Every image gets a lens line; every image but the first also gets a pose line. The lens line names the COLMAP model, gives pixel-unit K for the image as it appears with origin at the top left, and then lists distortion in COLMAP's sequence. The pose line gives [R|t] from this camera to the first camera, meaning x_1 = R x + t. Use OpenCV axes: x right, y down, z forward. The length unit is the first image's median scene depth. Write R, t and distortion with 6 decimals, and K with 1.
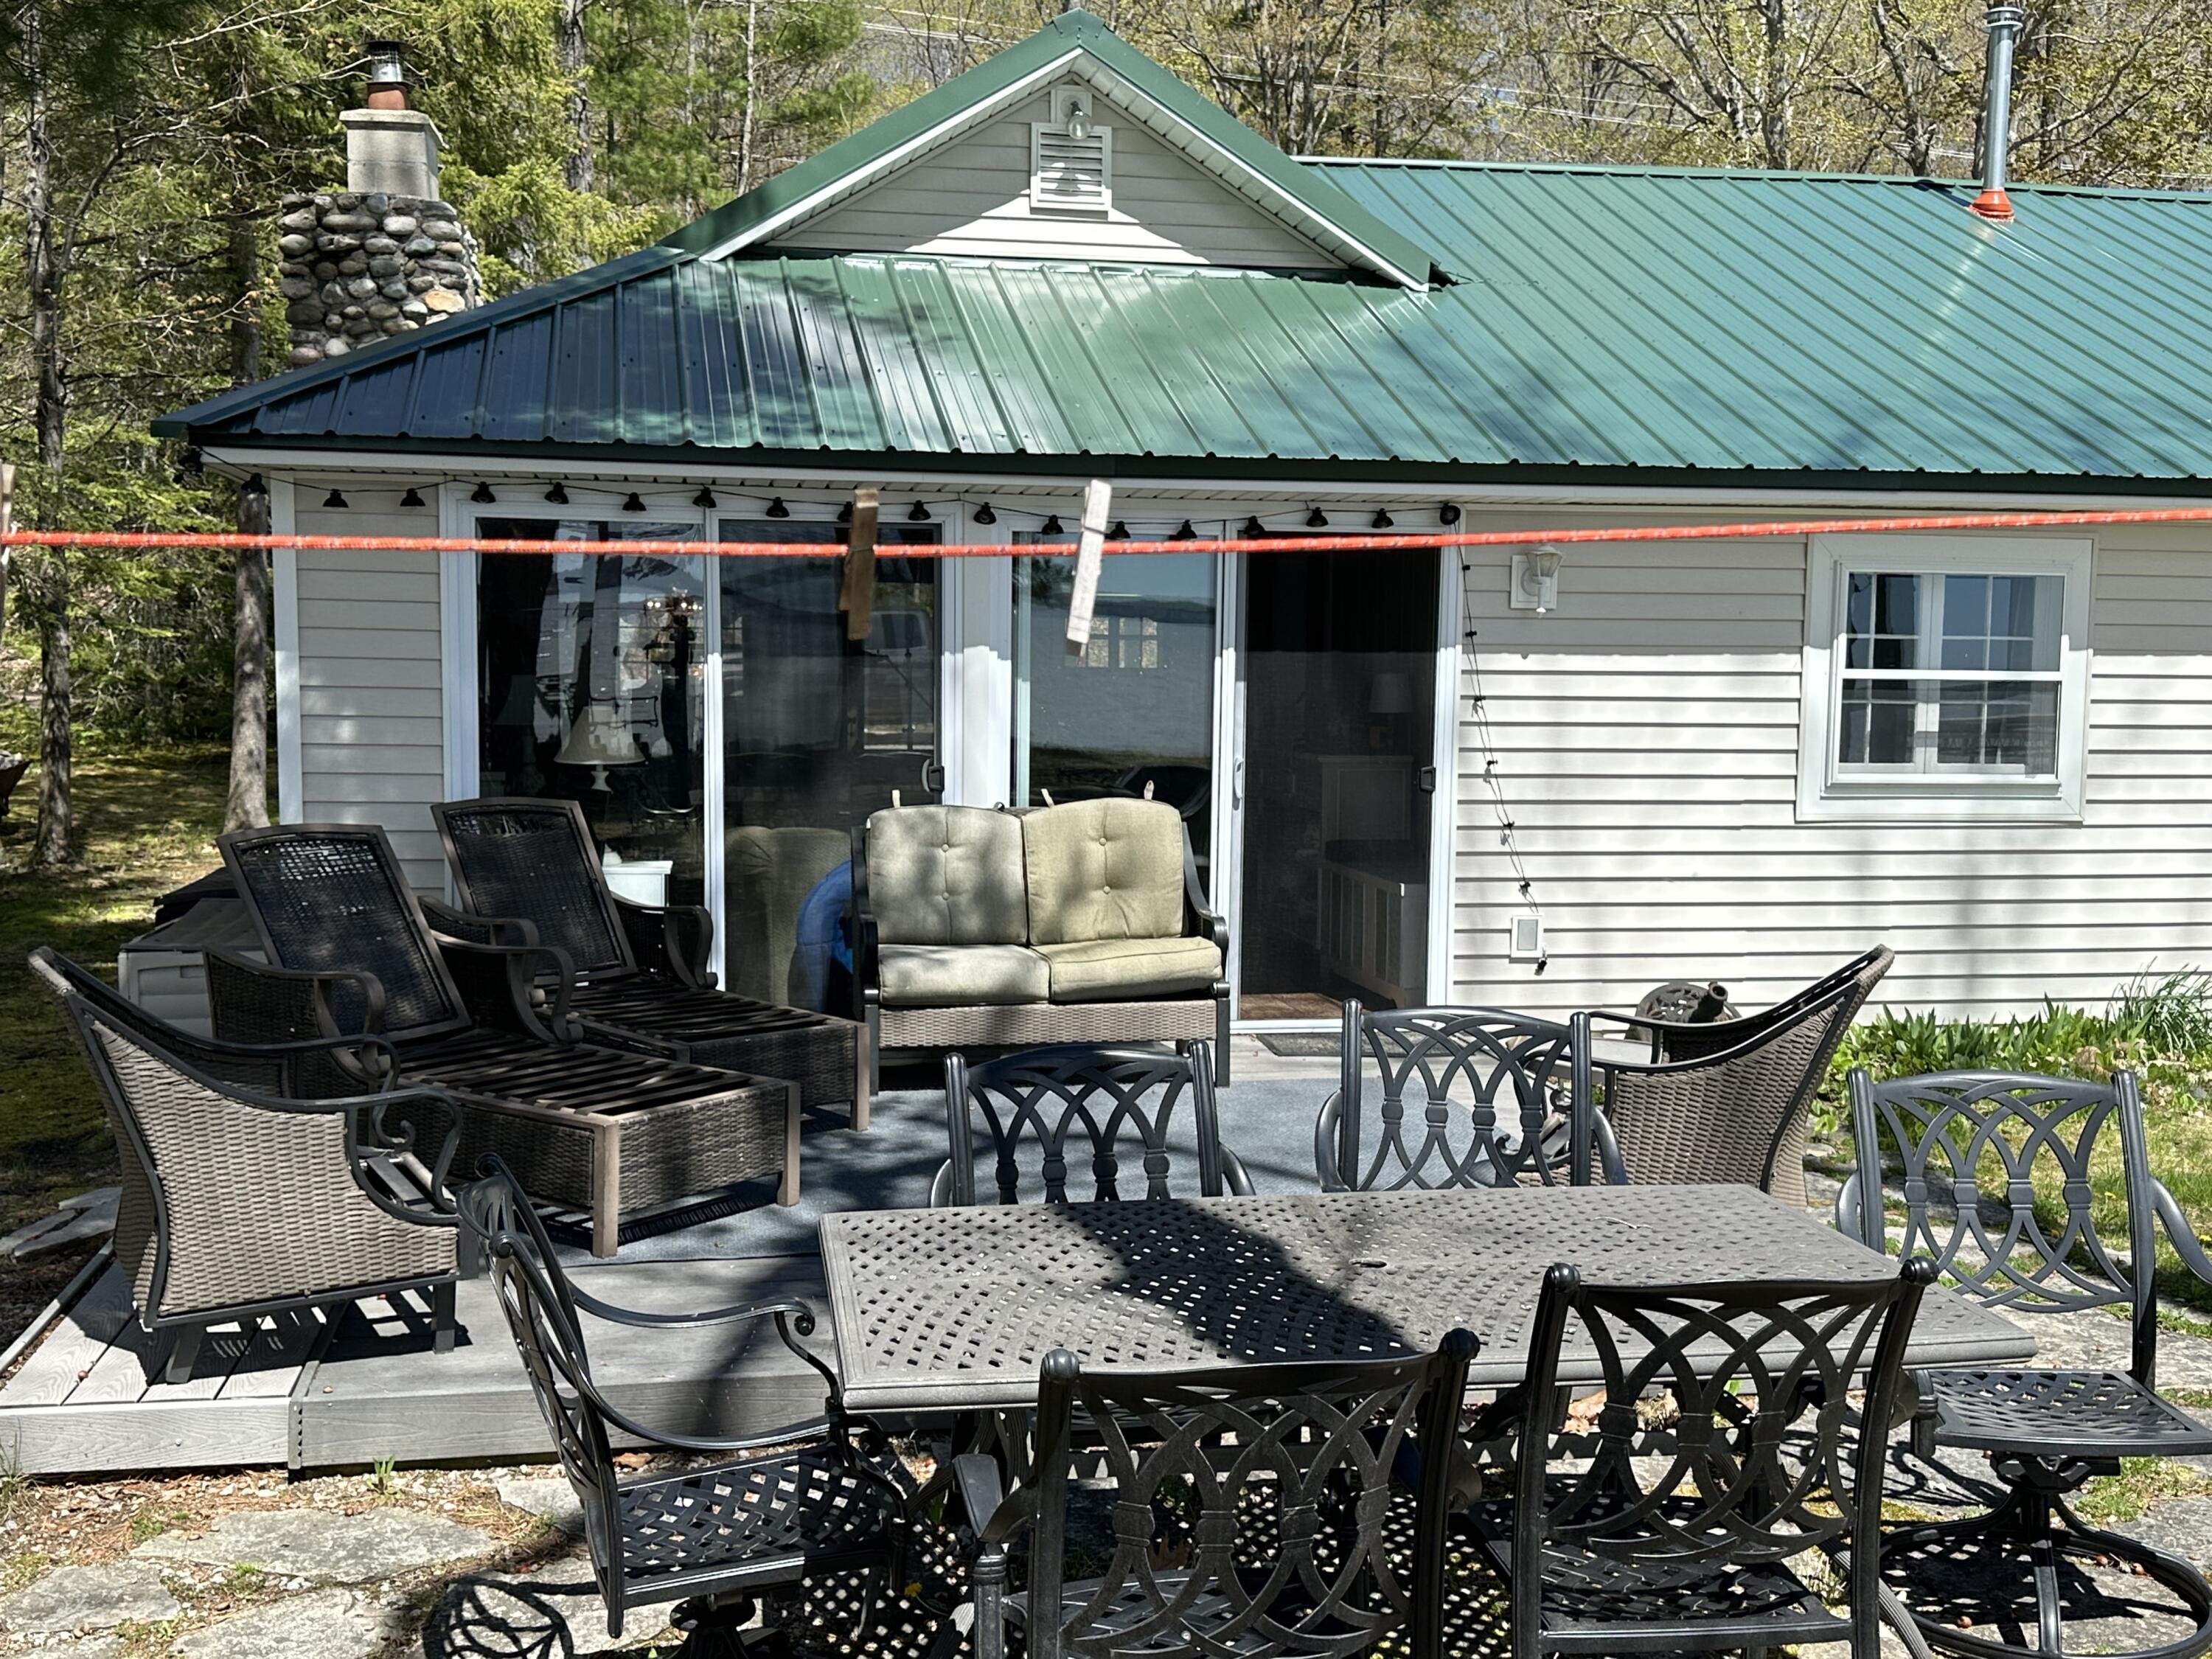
lens RADIAL K [[2291.0, 0, 1112.1], [0, 2291.0, 843.0], [0, 0, 1]] dist [0.101312, 0.000000]
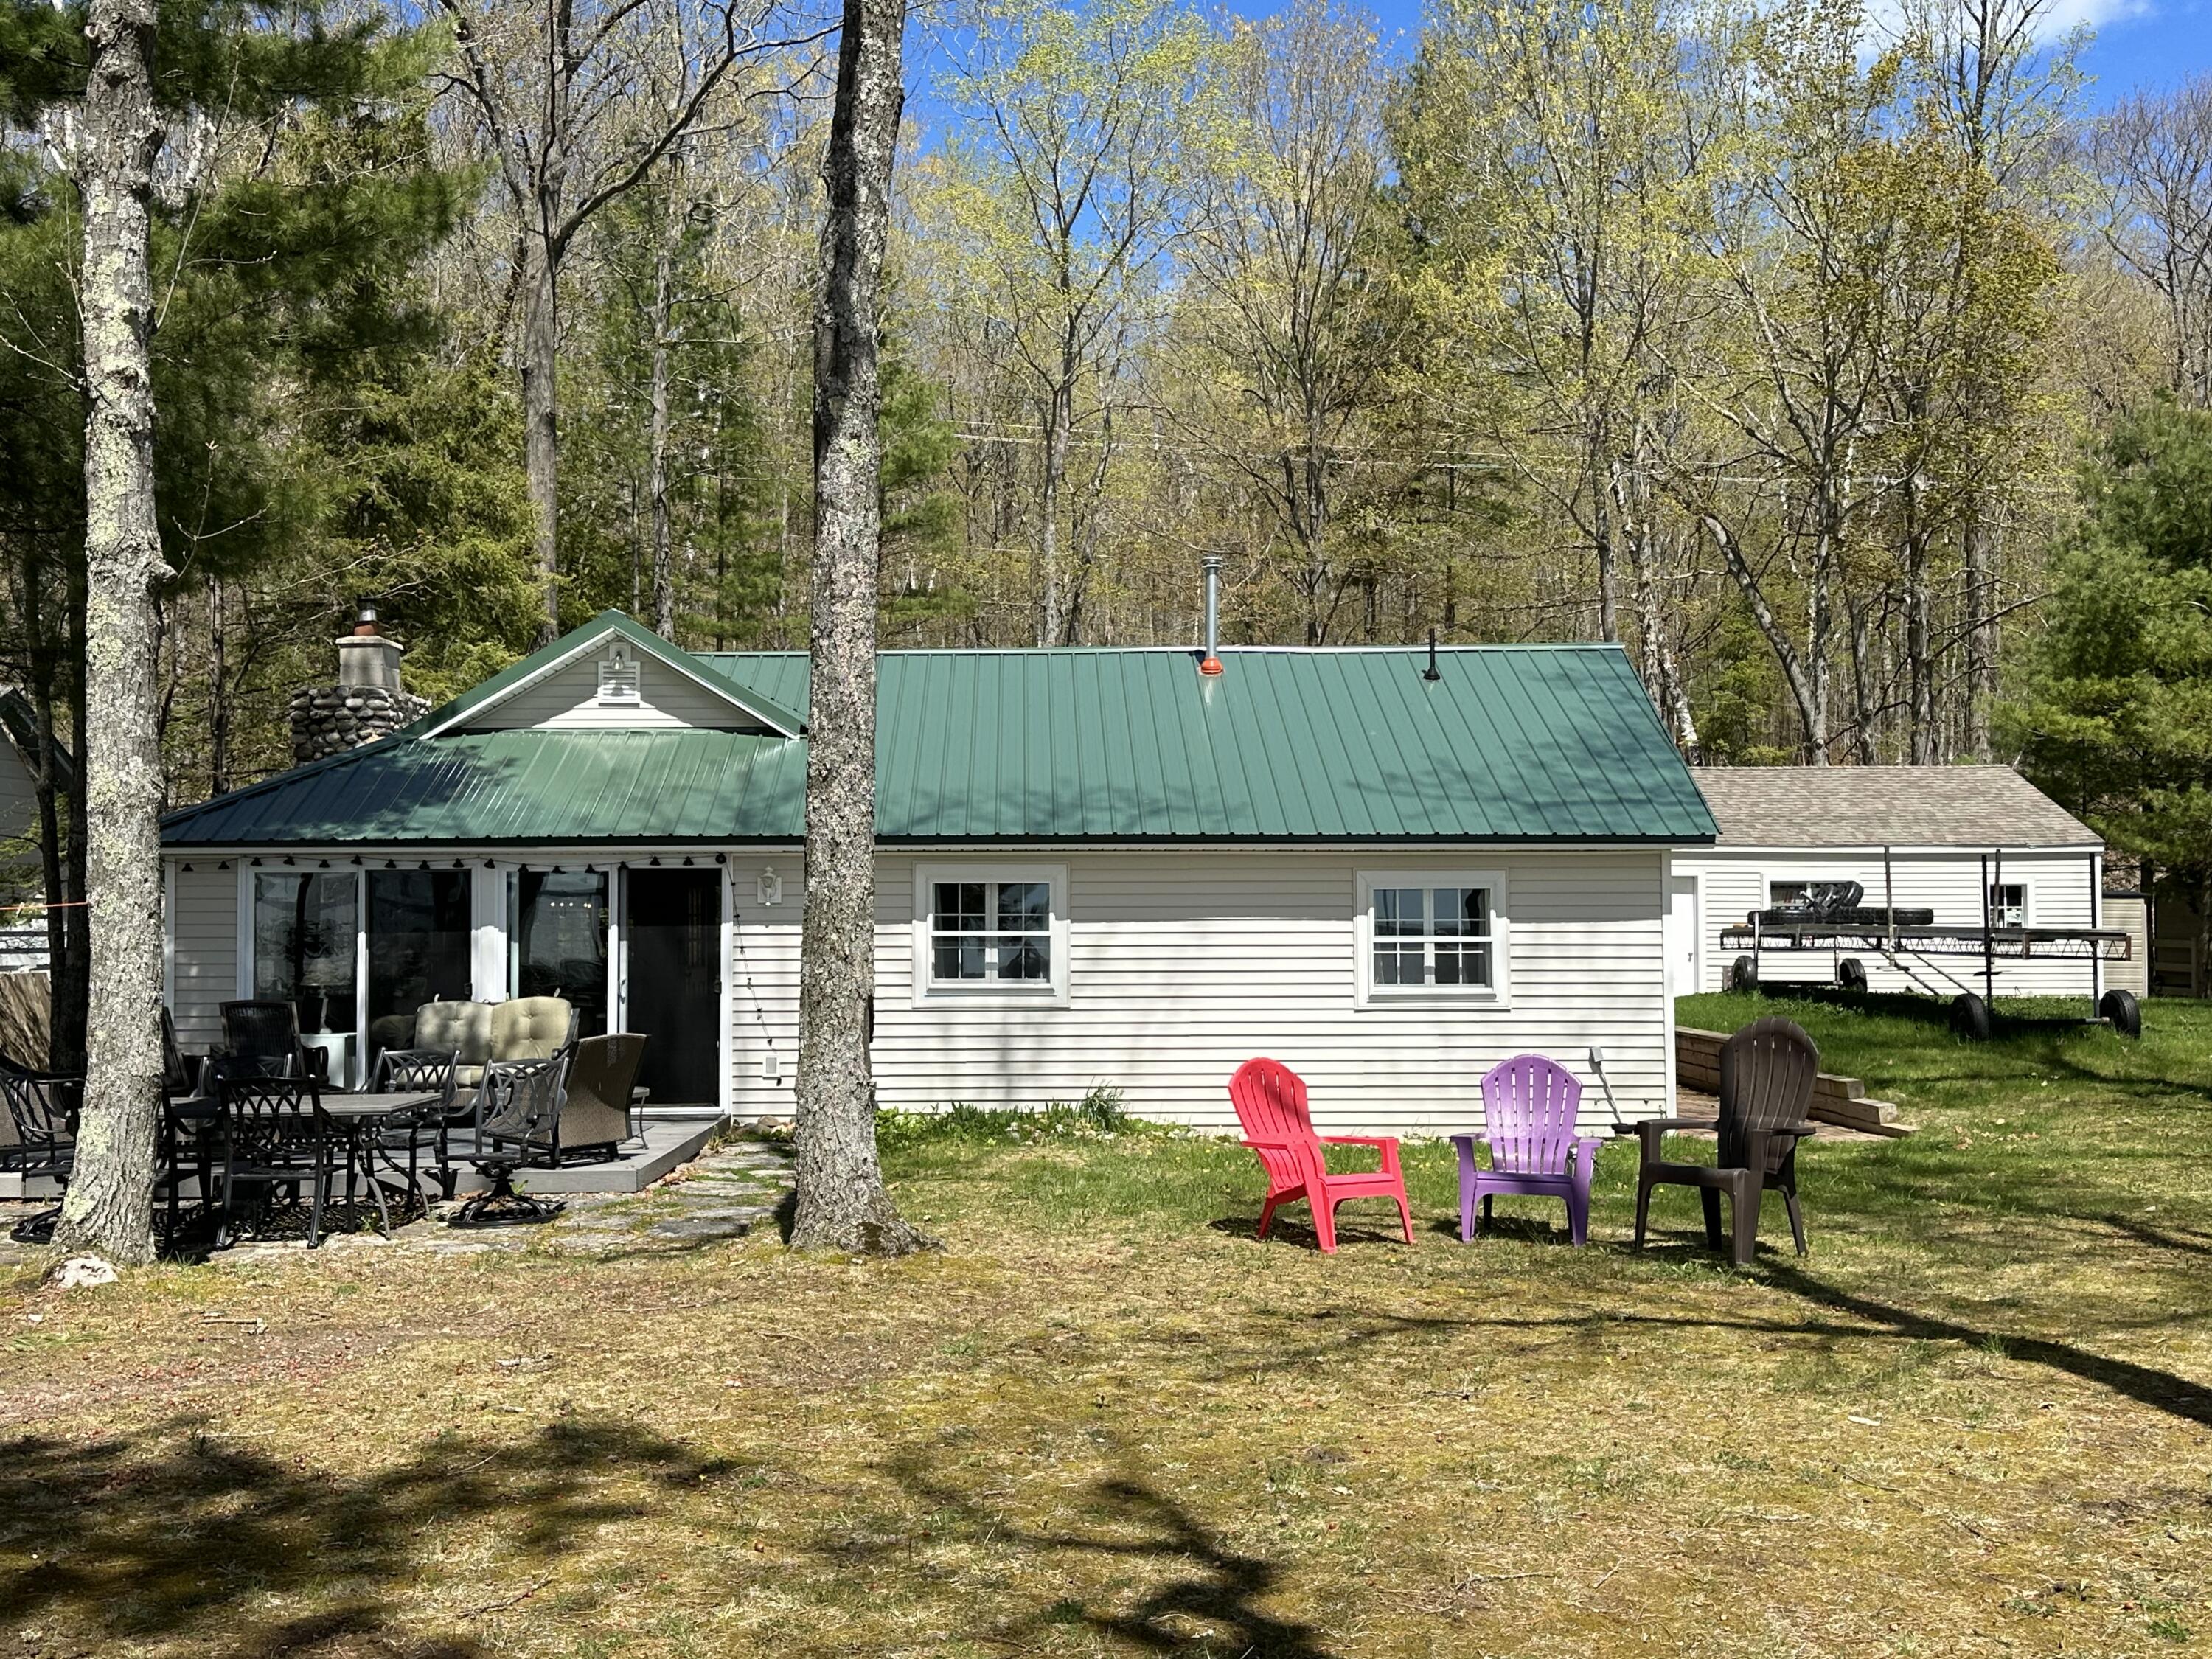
lens RADIAL K [[2291.0, 0, 1099.3], [0, 2291.0, 821.8], [0, 0, 1]] dist [0.101312, 0.000000]
pose [[0.987645, -0.023199, -0.154980, 0.749422], [0.001986, 0.990755, -0.135650, 0.098026], [0.156694, 0.133667, 0.978560, -0.906231]]
